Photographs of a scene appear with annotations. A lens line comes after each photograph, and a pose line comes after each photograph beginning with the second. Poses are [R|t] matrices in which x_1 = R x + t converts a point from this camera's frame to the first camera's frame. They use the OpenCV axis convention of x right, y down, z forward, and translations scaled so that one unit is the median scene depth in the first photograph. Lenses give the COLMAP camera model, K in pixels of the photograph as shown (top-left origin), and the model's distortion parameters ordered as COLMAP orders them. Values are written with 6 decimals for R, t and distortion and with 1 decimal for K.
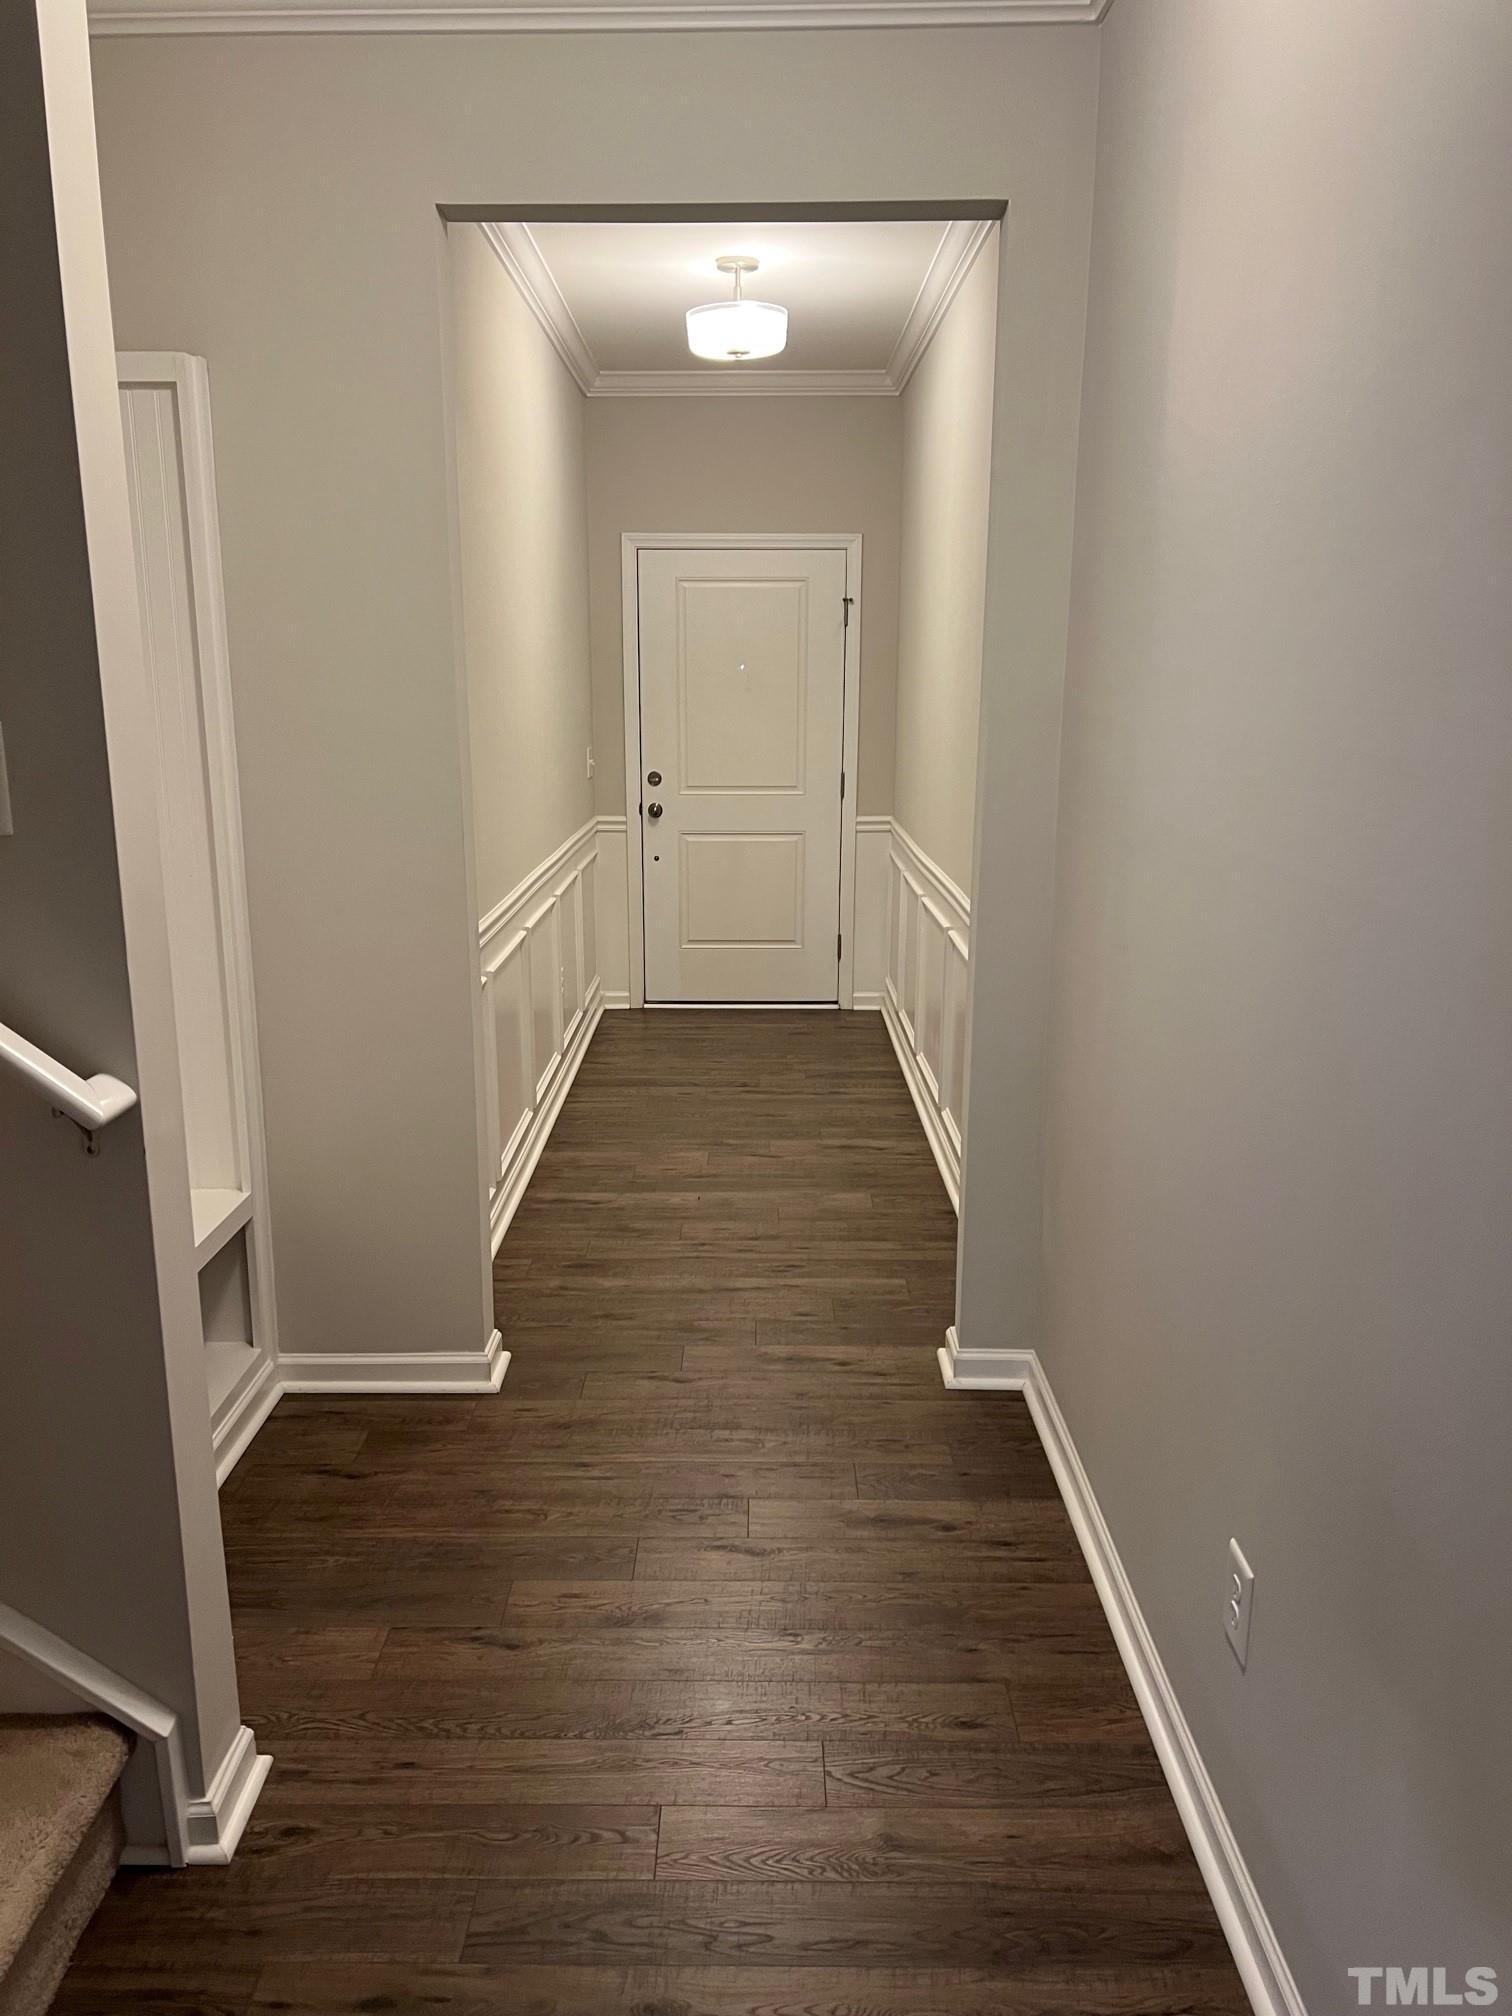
lens RADIAL K [[1509.7, 0, 753.5], [0, 1509.7, 1008.8], [0, 0, 1]] dist [0.024735, -0.001972]
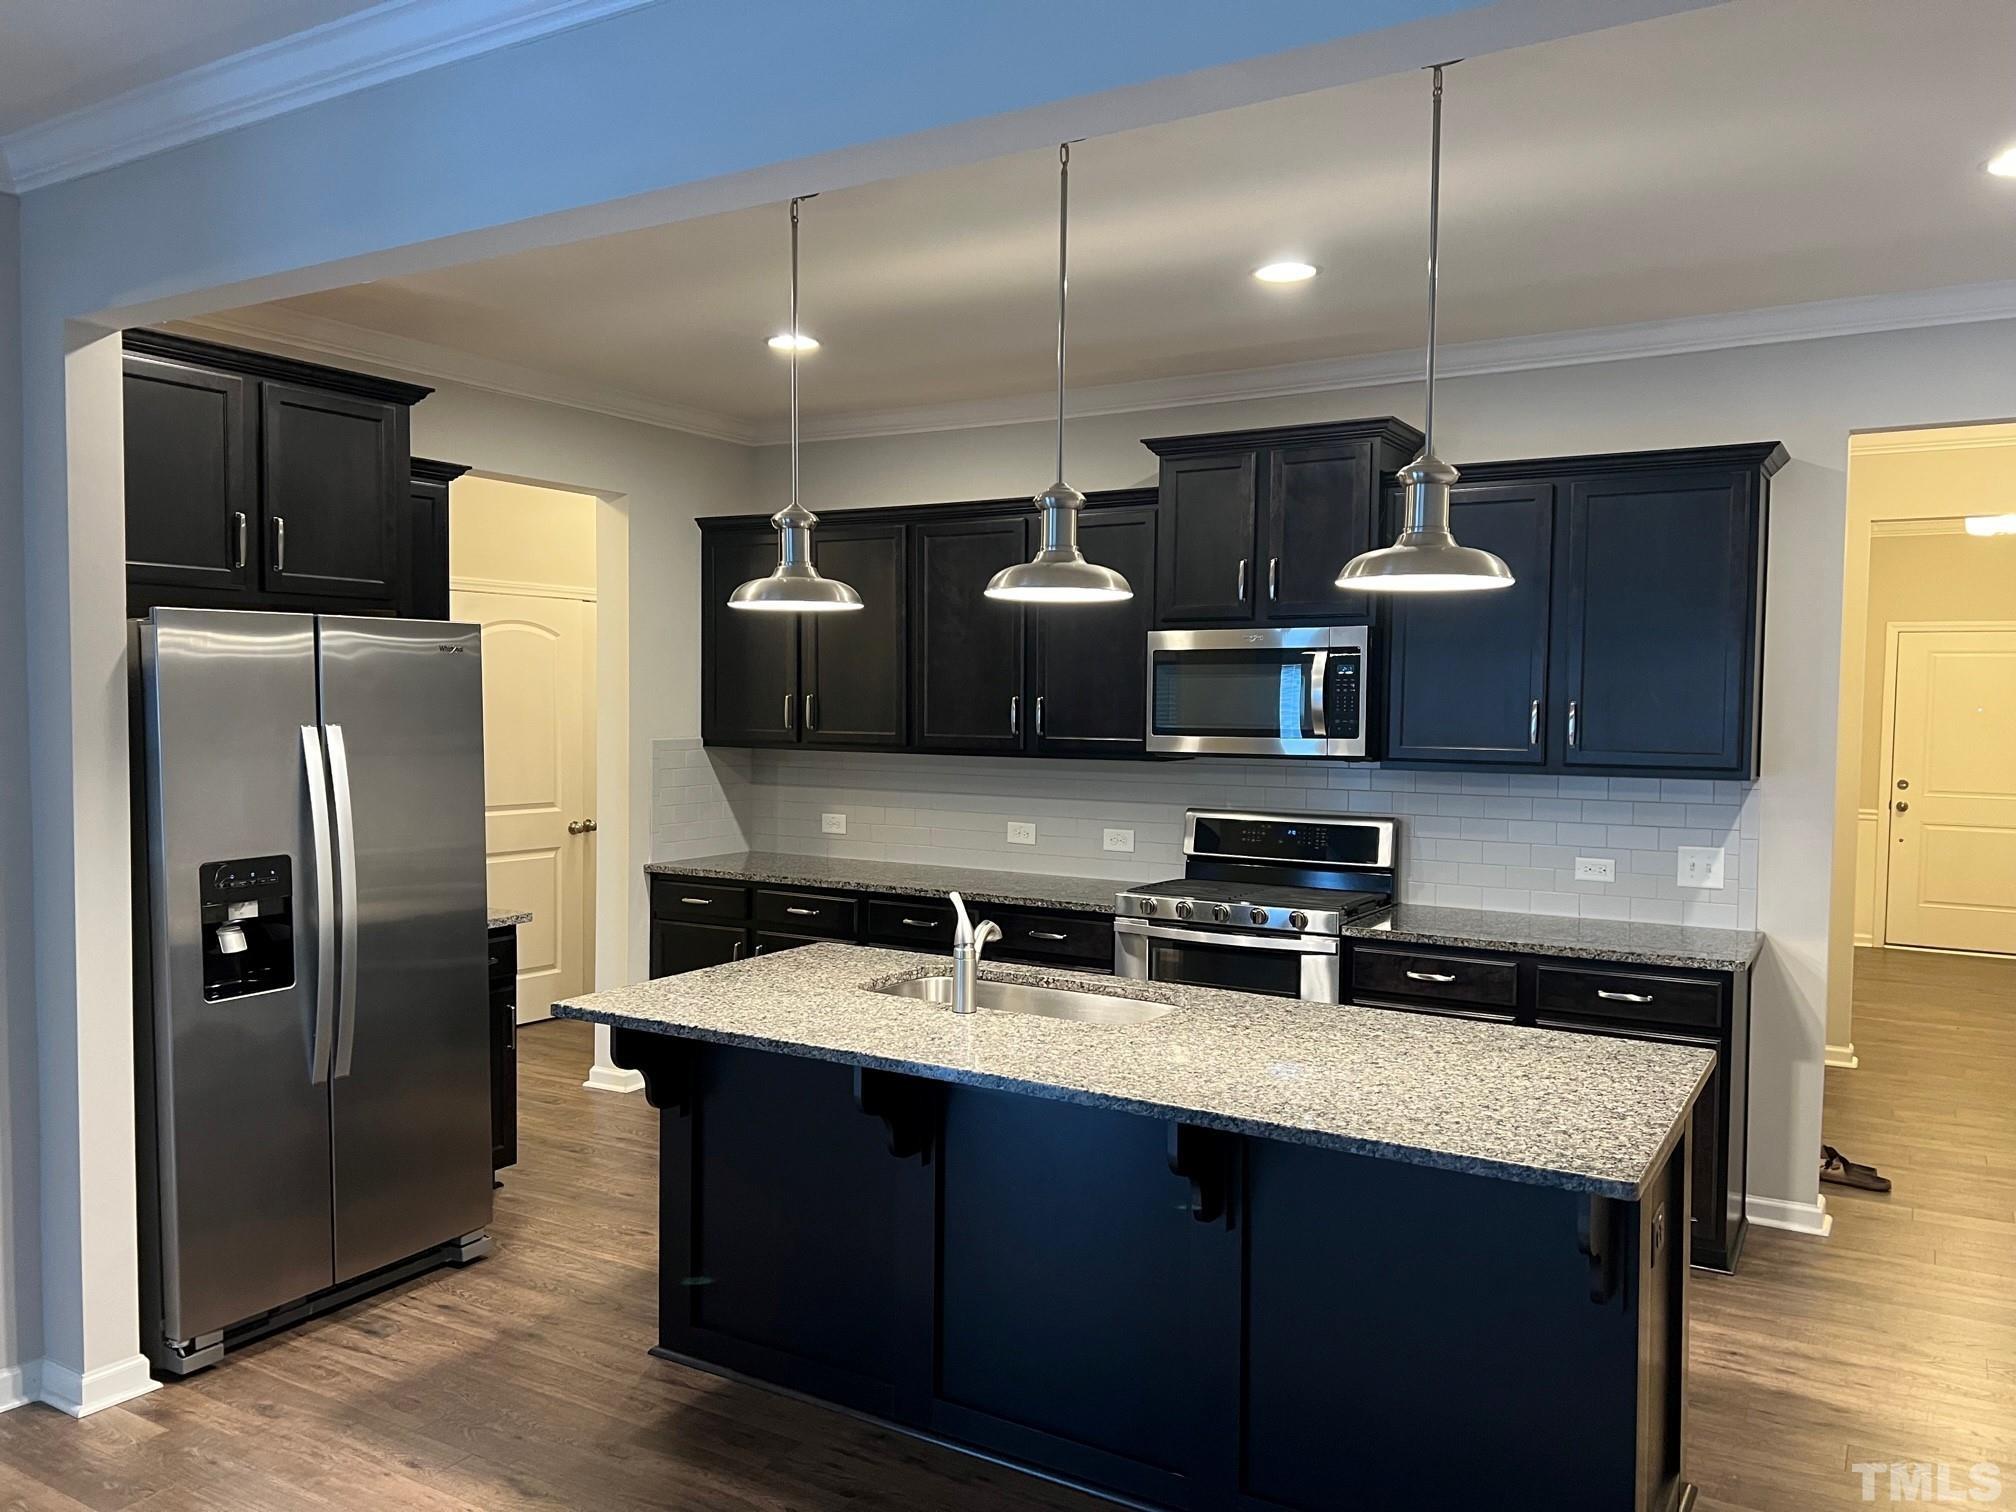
lens RADIAL K [[1509.7, 0, 1004.6], [0, 1509.7, 762.3], [0, 0, 1]] dist [0.024735, -0.001972]
pose [[0.857755, 0.028766, -0.513252, -0.055402], [-0.120880, 0.981723, -0.146994, 0.142566], [0.499644, 0.188127, 0.845556, -0.653082]]
